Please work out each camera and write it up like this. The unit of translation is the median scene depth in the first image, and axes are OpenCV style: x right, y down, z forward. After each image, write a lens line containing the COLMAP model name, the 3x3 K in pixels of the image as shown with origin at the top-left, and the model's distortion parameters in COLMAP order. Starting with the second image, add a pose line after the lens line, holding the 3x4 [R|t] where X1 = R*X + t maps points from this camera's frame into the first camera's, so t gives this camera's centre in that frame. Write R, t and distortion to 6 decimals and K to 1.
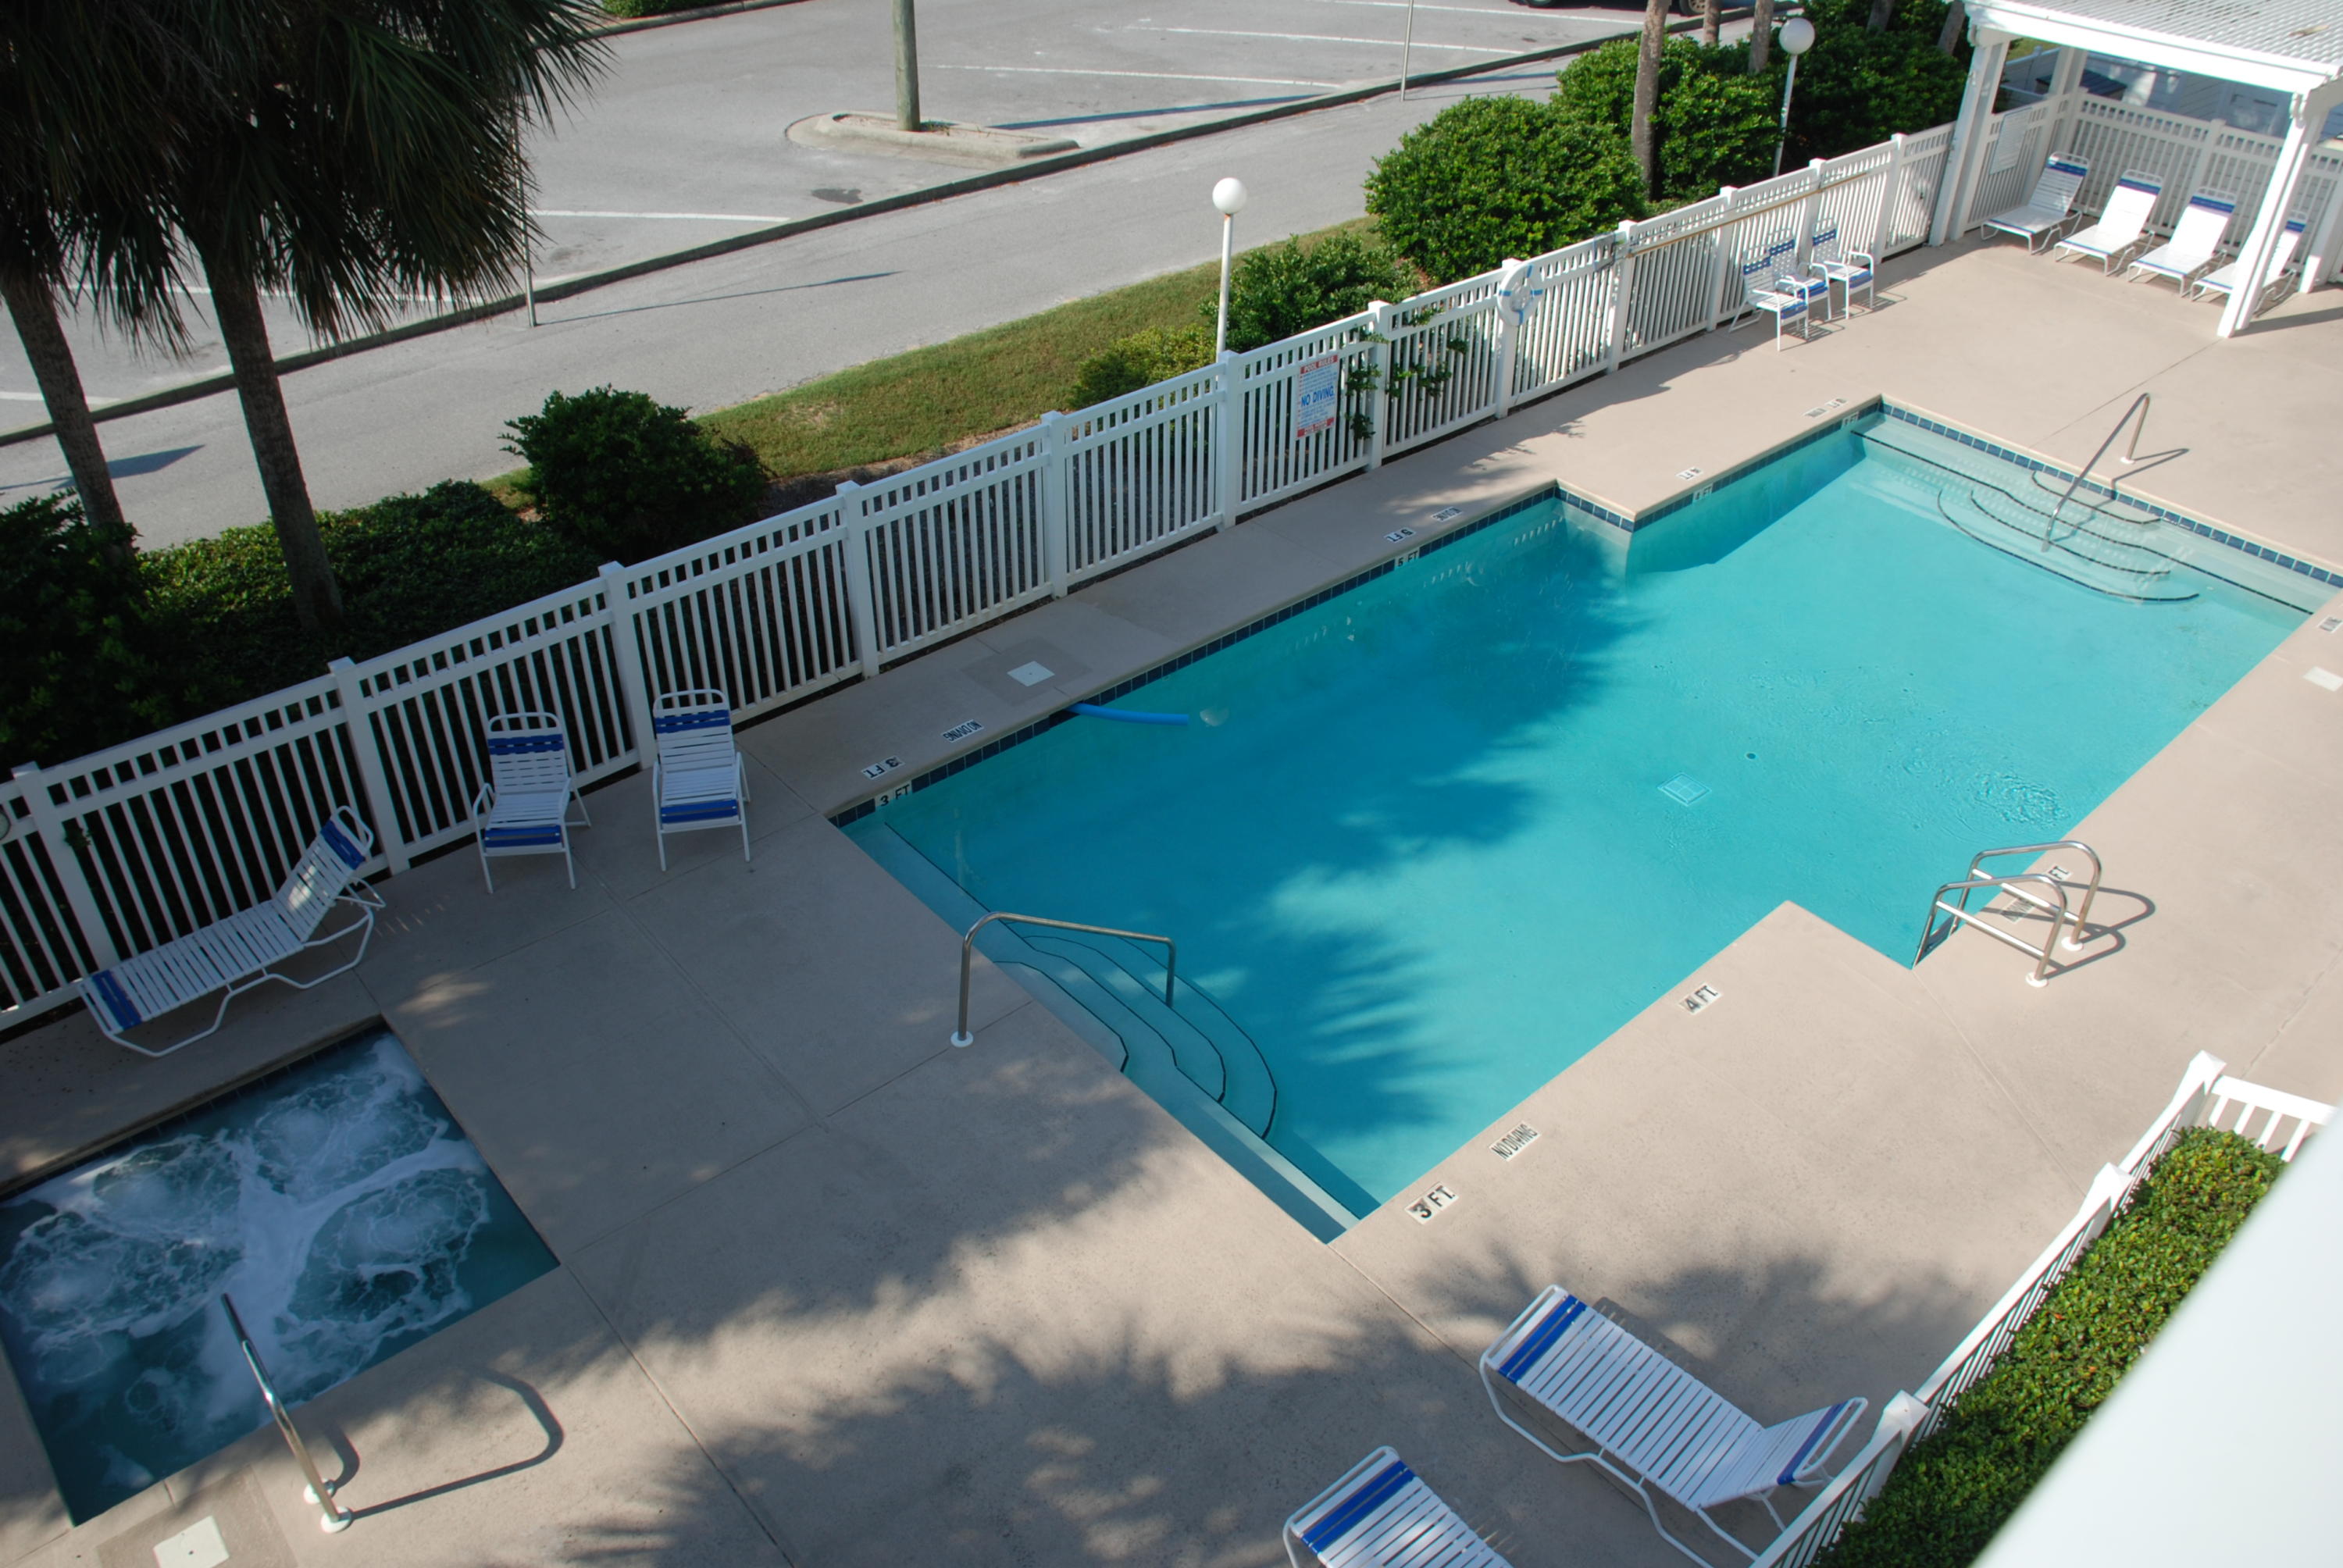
lens RADIAL K [[1816.4, 0, 1168.8], [0, 1816.4, 825.3], [0, 0, 1]] dist [-0.165014, 0.121722]
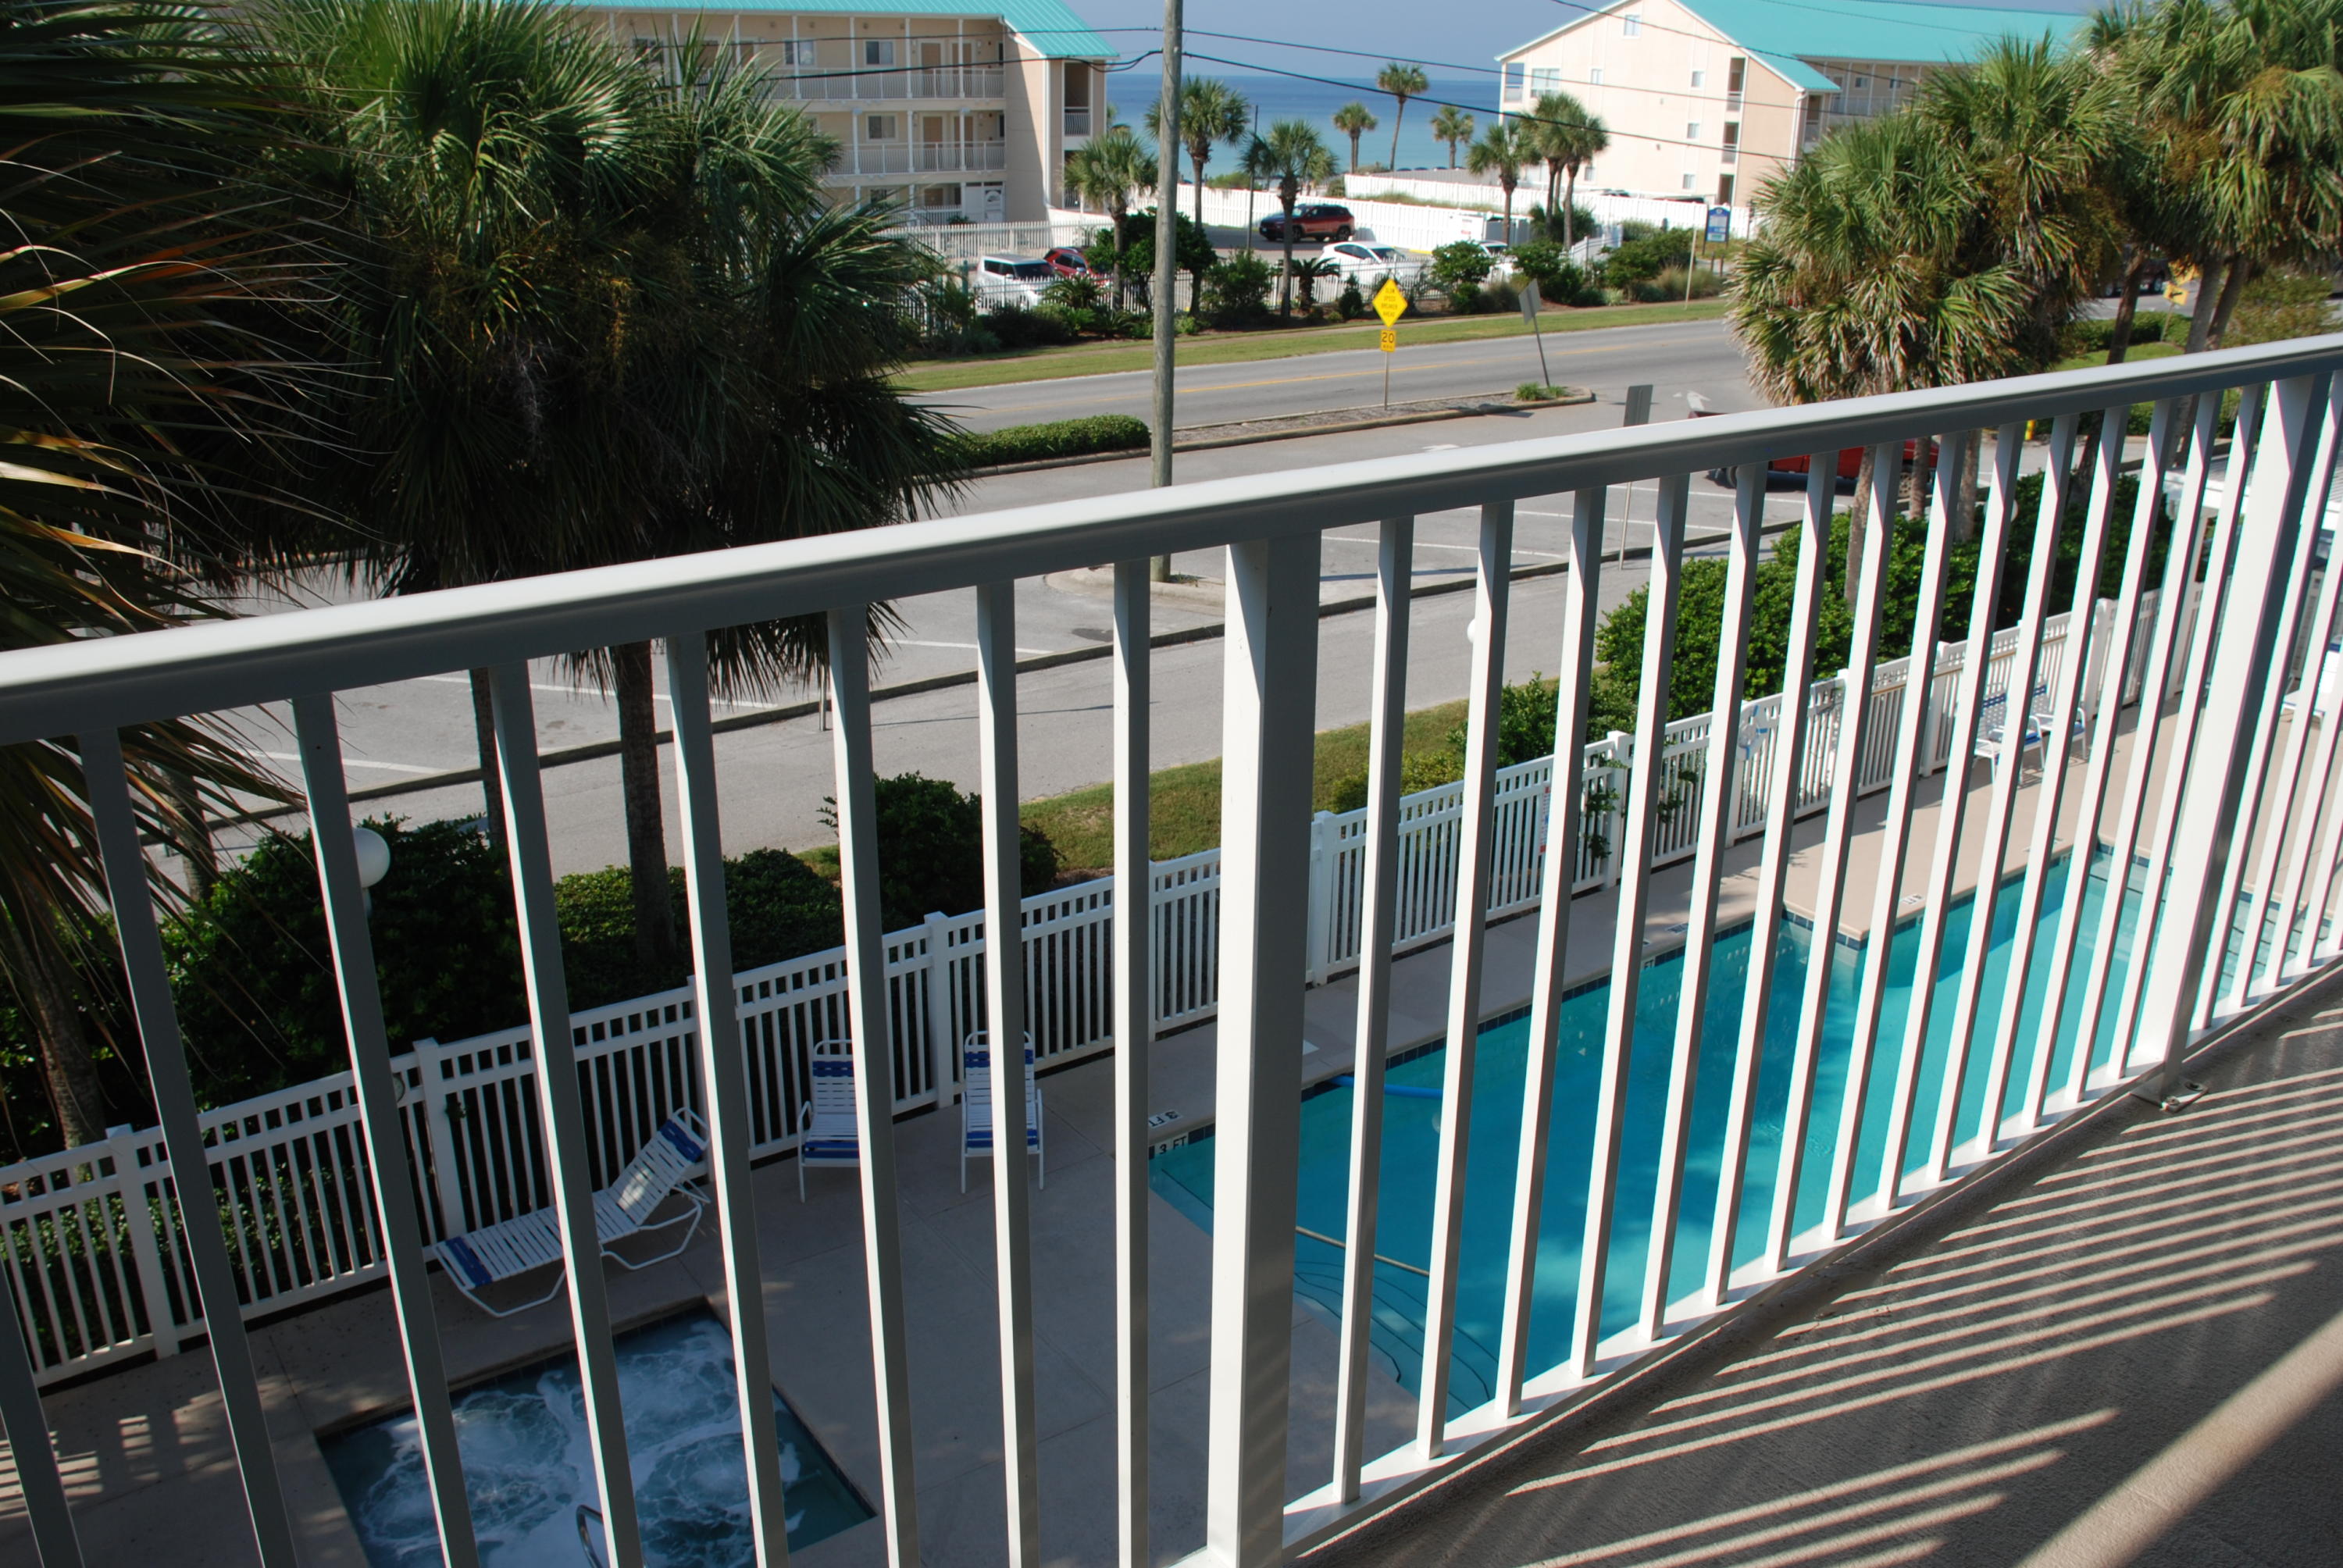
lens RADIAL K [[1907.2, 0, 1179.5], [0, 1907.2, 823.9], [0, 0, 1]] dist [-0.144849, 0.141749]
pose [[0.995680, 0.034958, -0.086015, -0.045680], [-0.056316, 0.963926, -0.260145, 0.073711], [0.073818, 0.263865, 0.961731, -0.105864]]
